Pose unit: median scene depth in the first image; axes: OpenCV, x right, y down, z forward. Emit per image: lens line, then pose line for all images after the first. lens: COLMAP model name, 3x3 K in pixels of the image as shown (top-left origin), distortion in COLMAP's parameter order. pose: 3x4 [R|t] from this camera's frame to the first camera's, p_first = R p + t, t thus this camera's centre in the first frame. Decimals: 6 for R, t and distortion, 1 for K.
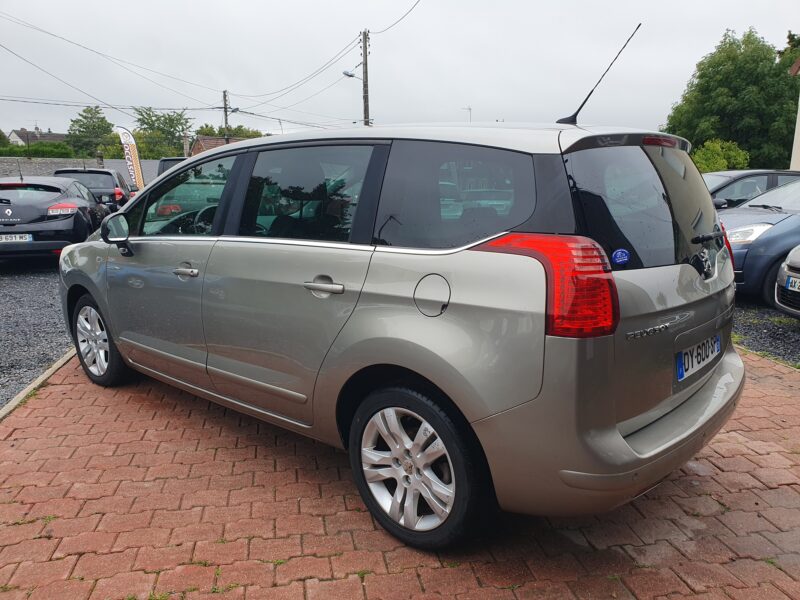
lens RADIAL K [[623.7, 0, 383.2], [0, 623.7, 306.1], [0, 0, 1]] dist [0.028614, -0.003810]
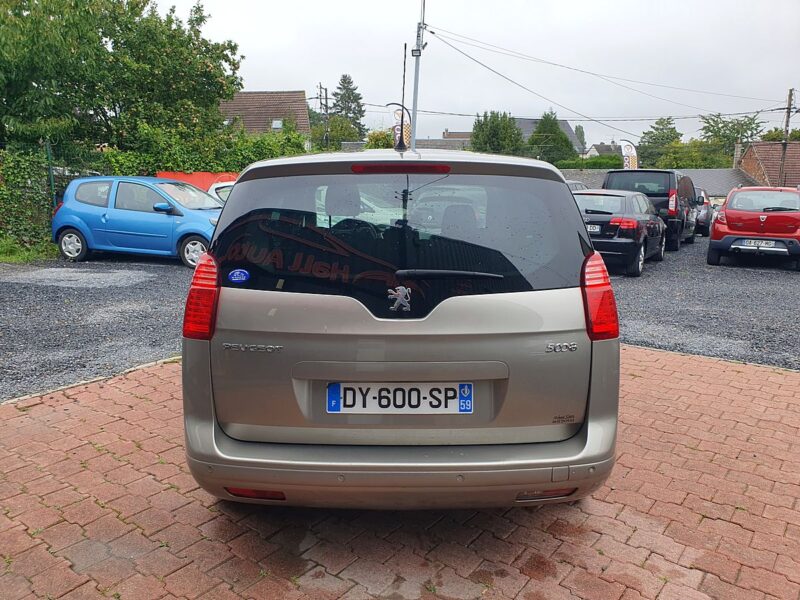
lens RADIAL K [[623.7, 0, 401.3], [0, 623.7, 301.1], [0, 0, 1]] dist [0.028614, -0.003810]
pose [[0.668097, 0.140628, -0.730665, 0.053353], [-0.155728, 0.986657, 0.047505, -0.005074], [0.727596, 0.082047, 0.681082, 0.017145]]
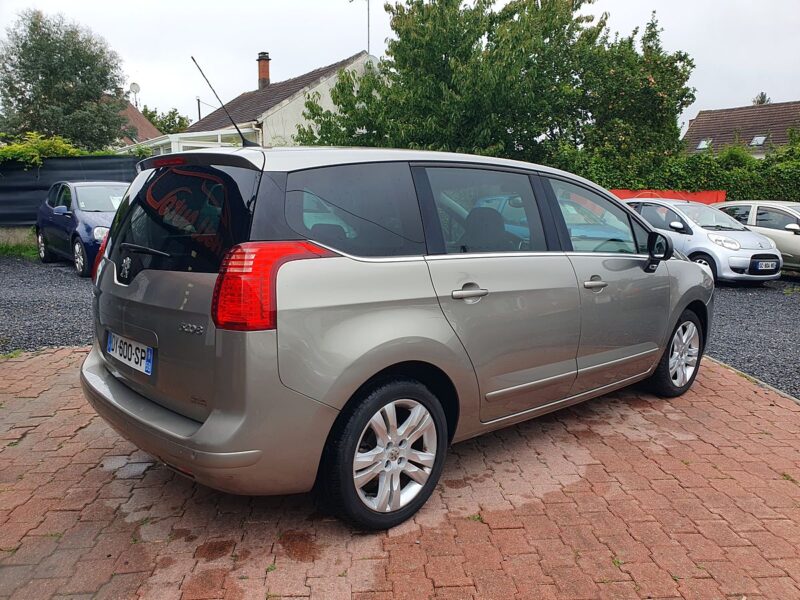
lens RADIAL K [[623.7, 0, 401.2], [0, 623.7, 301.8], [0, 0, 1]] dist [0.028614, -0.003810]
pose [[-0.104389, 0.154440, -0.982472, 0.070890], [-0.210673, 0.962017, 0.173609, -0.014054], [0.971967, 0.225103, -0.067888, 0.069847]]
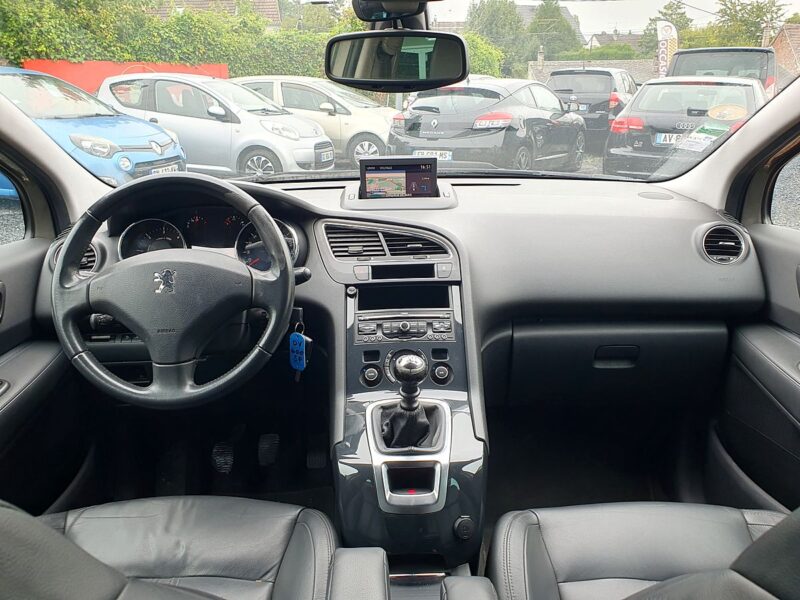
lens RADIAL K [[622.8, 0, 406.9], [0, 622.8, 301.8], [0, 0, 1]] dist [-0.010681, 0.020817]
pose [[0.690821, 0.234192, -0.684047, 0.000211], [-0.136514, 0.971321, 0.194678, -0.012368], [0.710022, -0.041105, 0.702979, 0.063953]]
